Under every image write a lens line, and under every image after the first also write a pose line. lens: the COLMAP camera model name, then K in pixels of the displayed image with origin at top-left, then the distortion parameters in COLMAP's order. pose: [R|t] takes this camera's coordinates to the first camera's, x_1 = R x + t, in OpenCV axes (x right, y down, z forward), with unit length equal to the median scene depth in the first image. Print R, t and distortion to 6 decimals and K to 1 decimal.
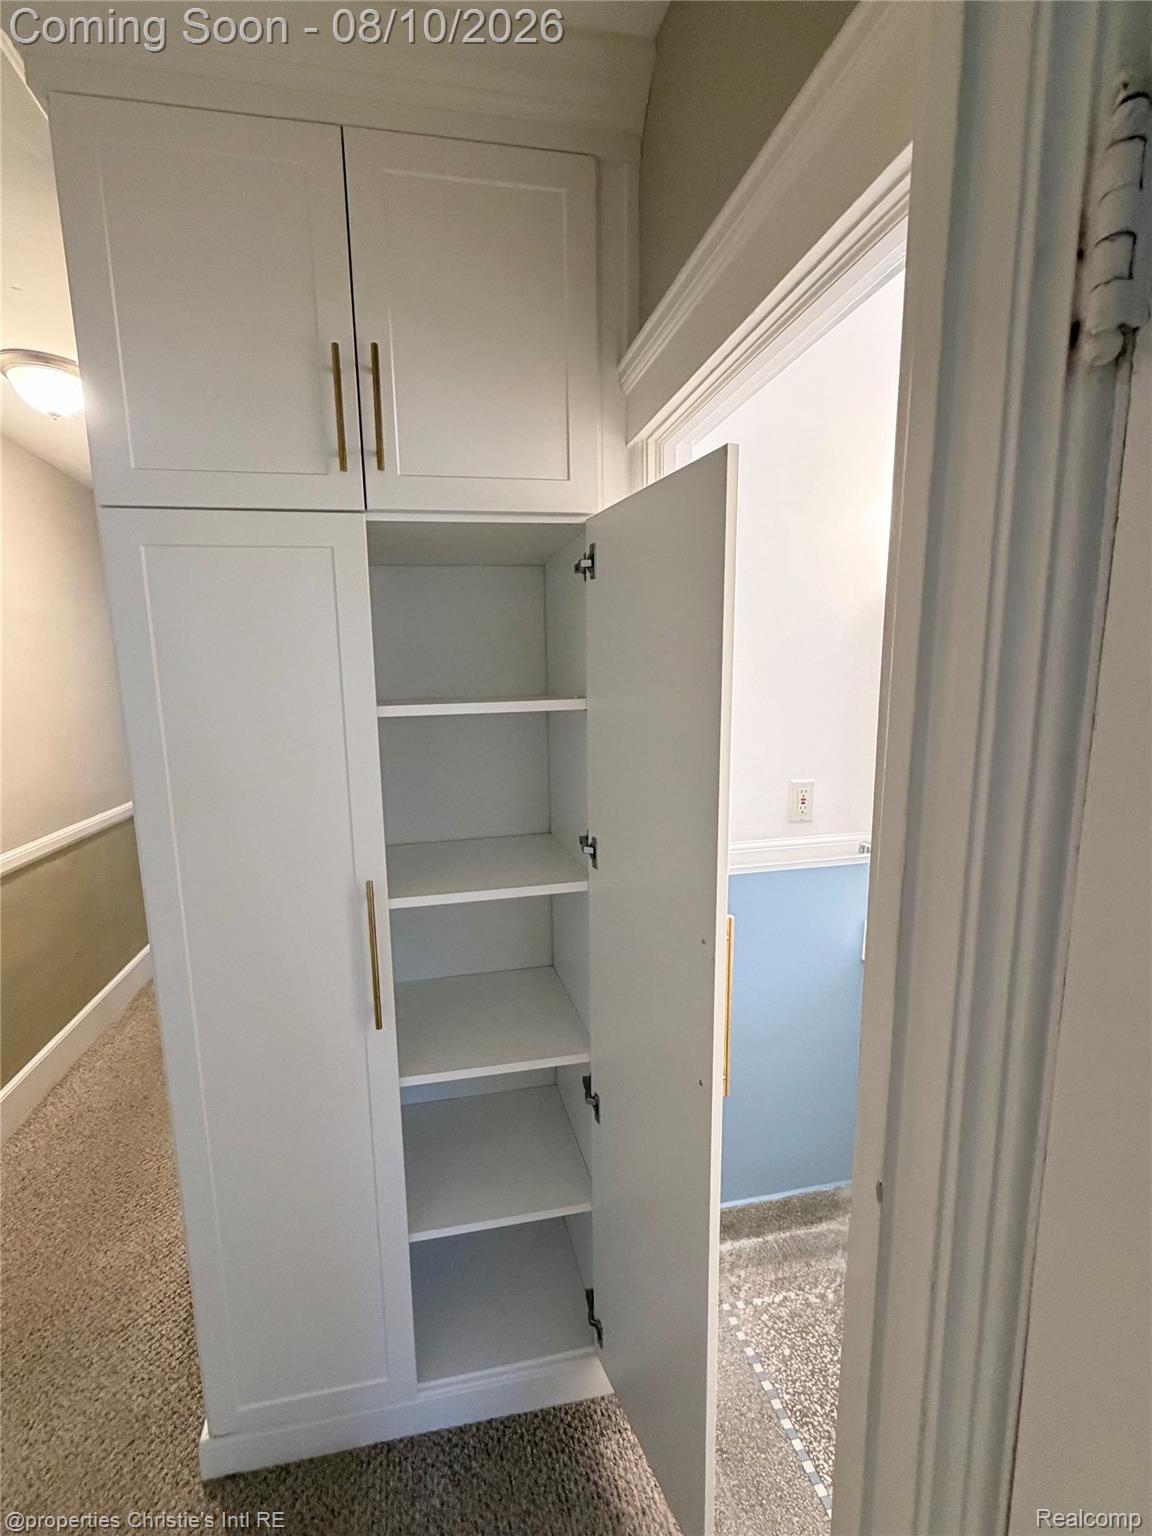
lens RADIAL K [[622.2, 0, 525.7], [0, 622.2, 780.0], [0, 0, 1]] dist [0.001159, 0.000045]
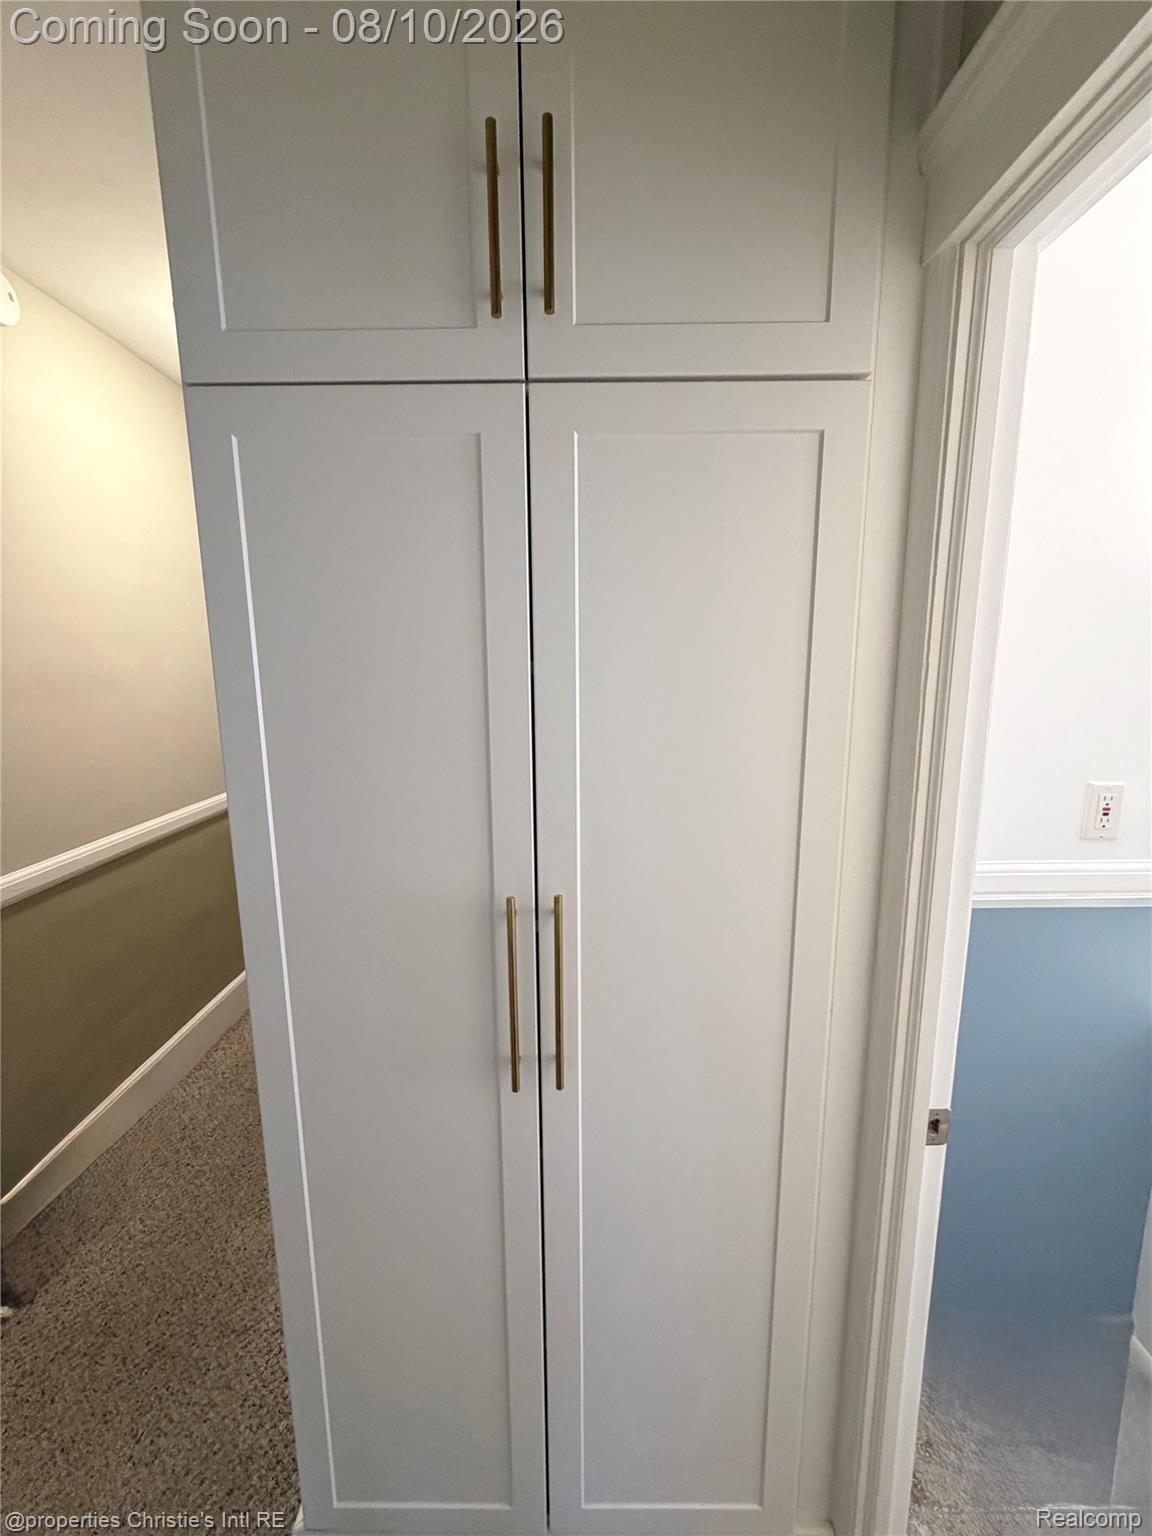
lens RADIAL K [[602.6, 0, 574.8], [0, 602.6, 767.0], [0, 0, 1]] dist [-0.002539, 0.000755]
pose [[0.982083, 0.049280, -0.181892, -0.042674], [-0.044948, 0.998601, 0.027862, -0.011785], [0.183011, -0.019188, 0.982924, 0.247901]]
